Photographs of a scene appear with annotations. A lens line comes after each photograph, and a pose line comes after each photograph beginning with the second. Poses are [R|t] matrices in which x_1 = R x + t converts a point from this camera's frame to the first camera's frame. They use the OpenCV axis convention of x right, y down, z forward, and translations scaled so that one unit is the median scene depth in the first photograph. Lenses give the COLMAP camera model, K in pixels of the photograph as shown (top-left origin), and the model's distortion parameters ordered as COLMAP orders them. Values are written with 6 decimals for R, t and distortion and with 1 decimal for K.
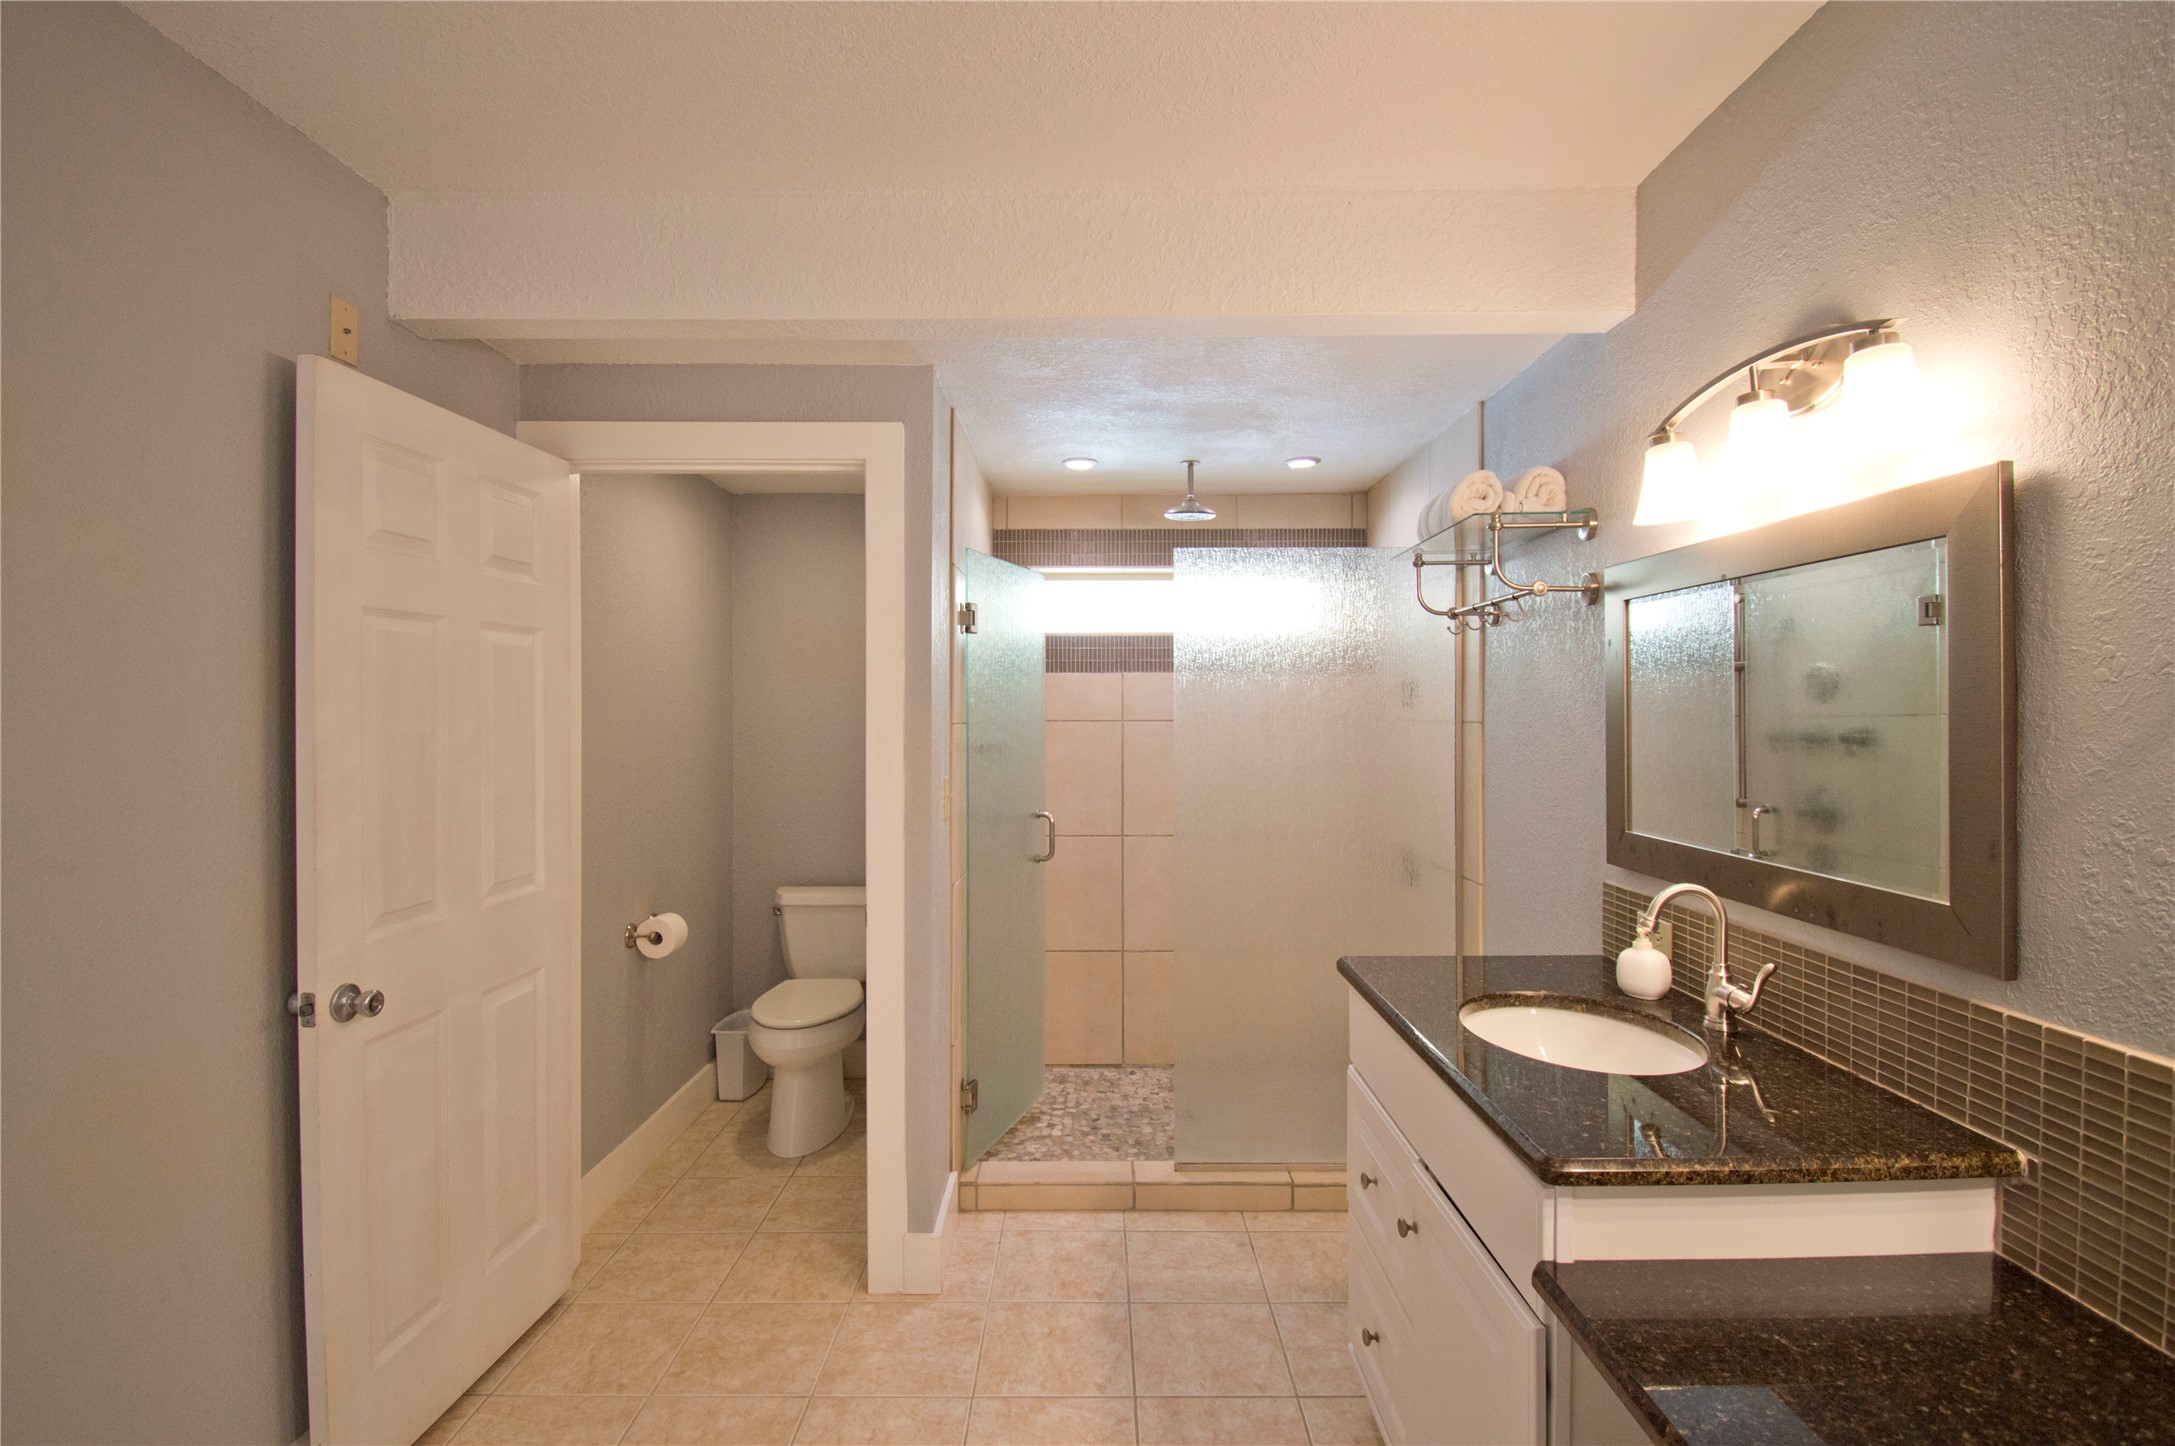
lens RADIAL K [[1022.6, 0, 1087.5], [0, 1022.6, 723.0], [0, 0, 1]] dist [-0.023608, -0.000042]
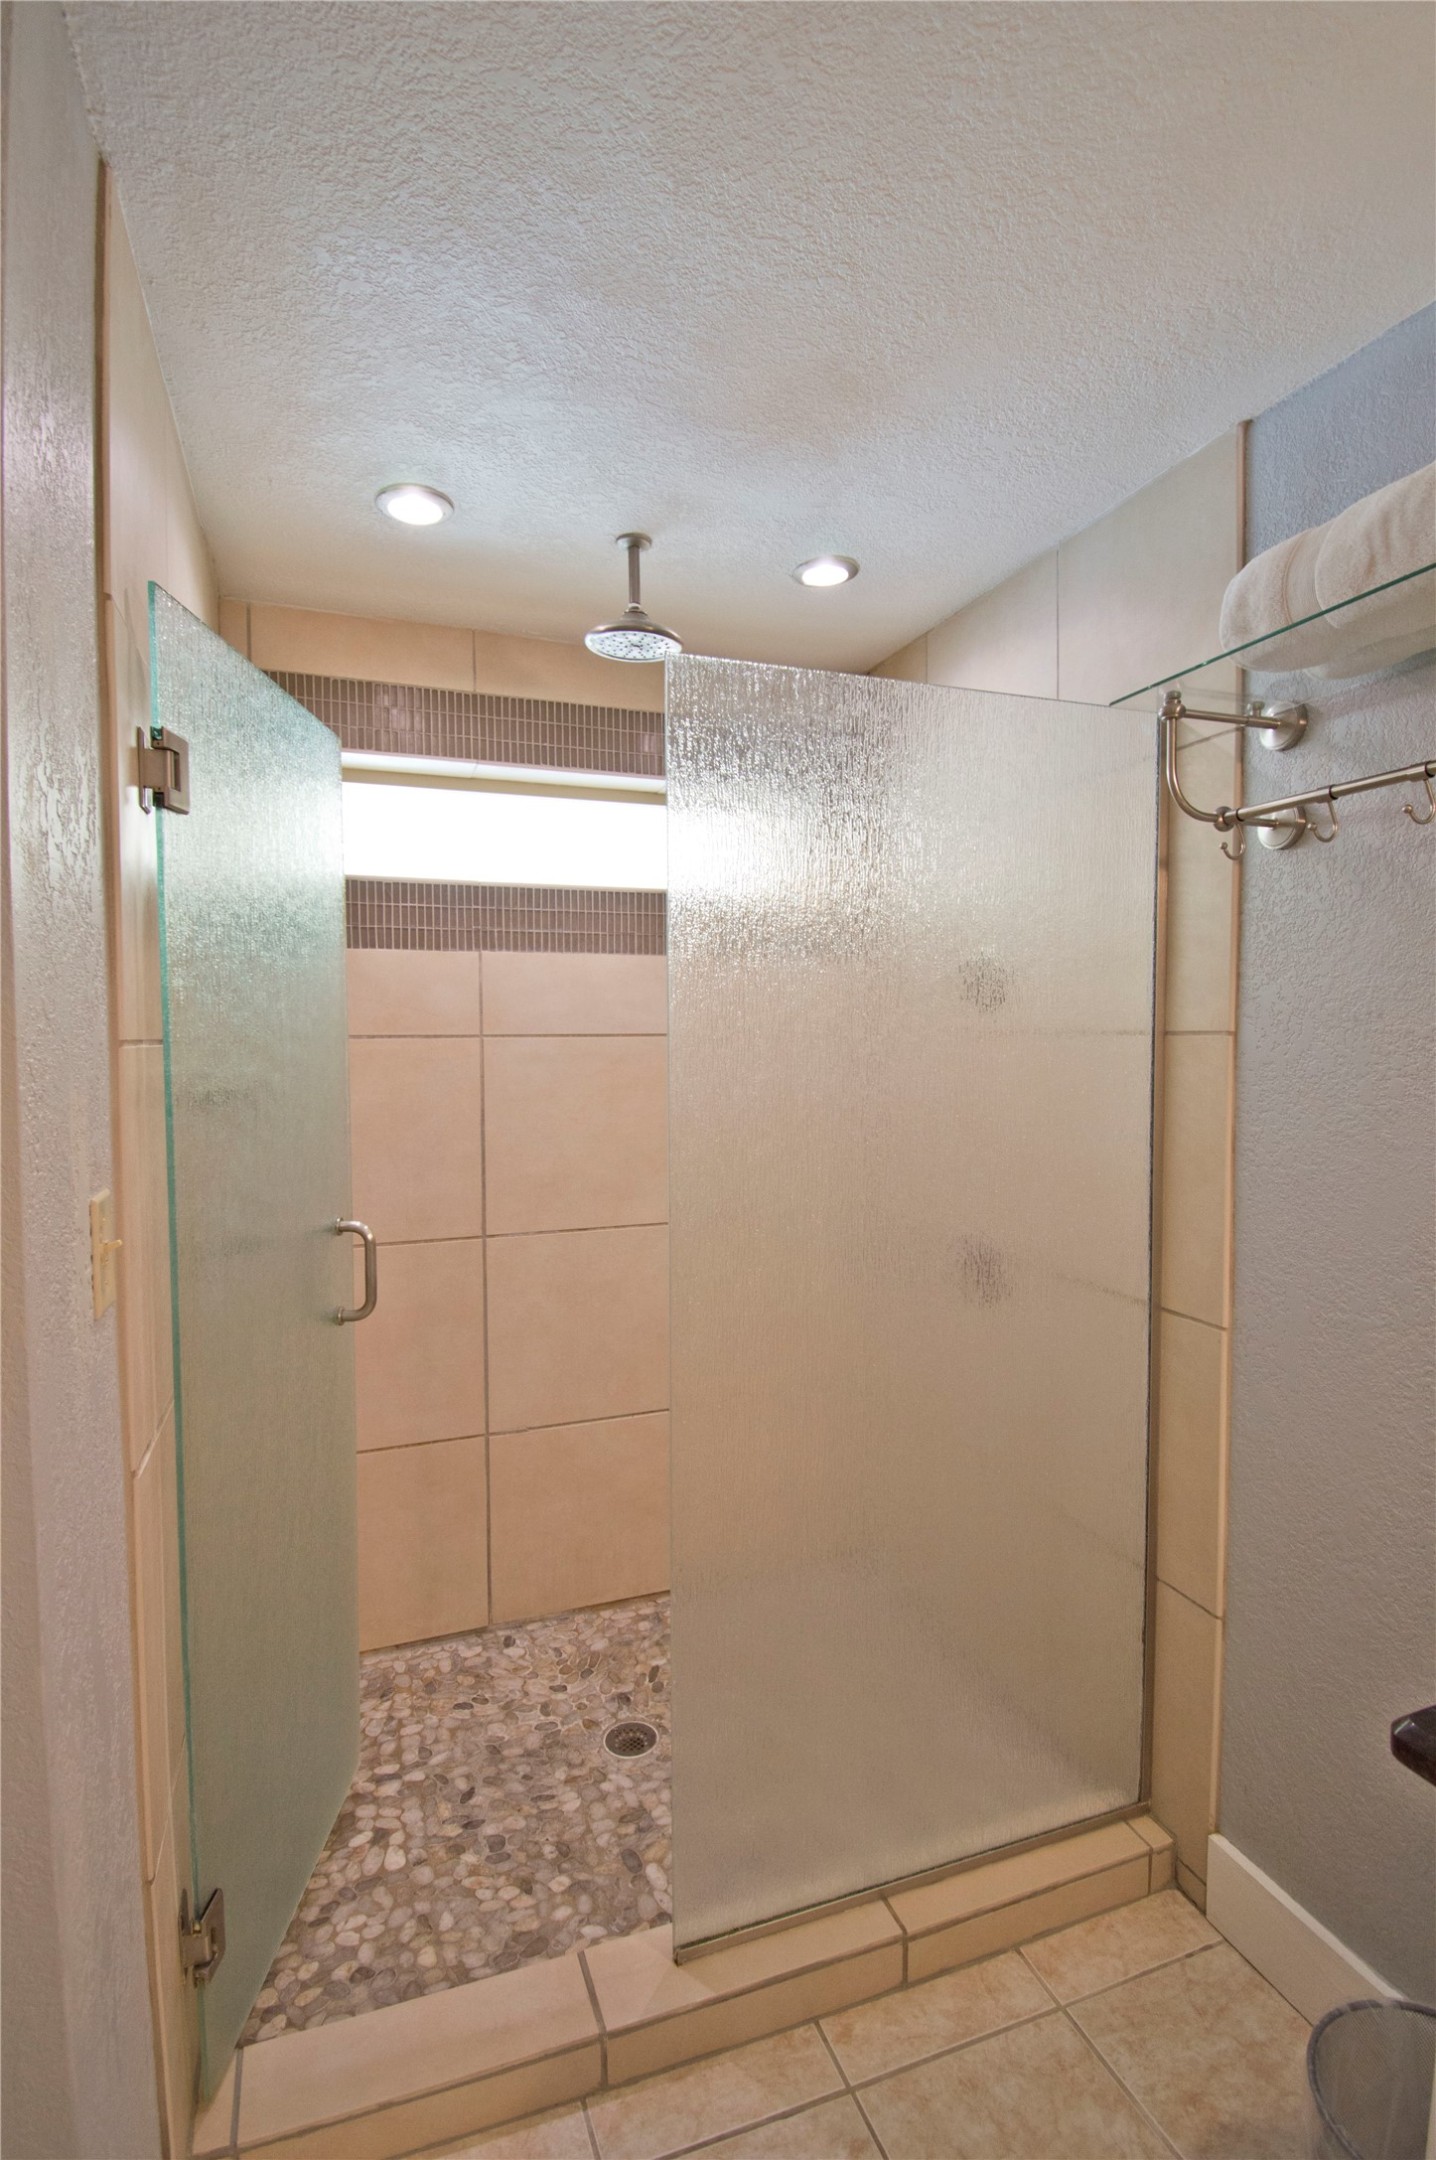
lens RADIAL K [[1032.6, 0, 718.0], [0, 1032.6, 1080.0], [0, 0, 1]] dist [0.019285, -0.027985]
pose [[0.936659, -0.021275, 0.349595, -0.050474], [0.007519, 0.999145, 0.040658, -0.000260], [-0.350161, -0.035454, 0.936018, 0.477685]]
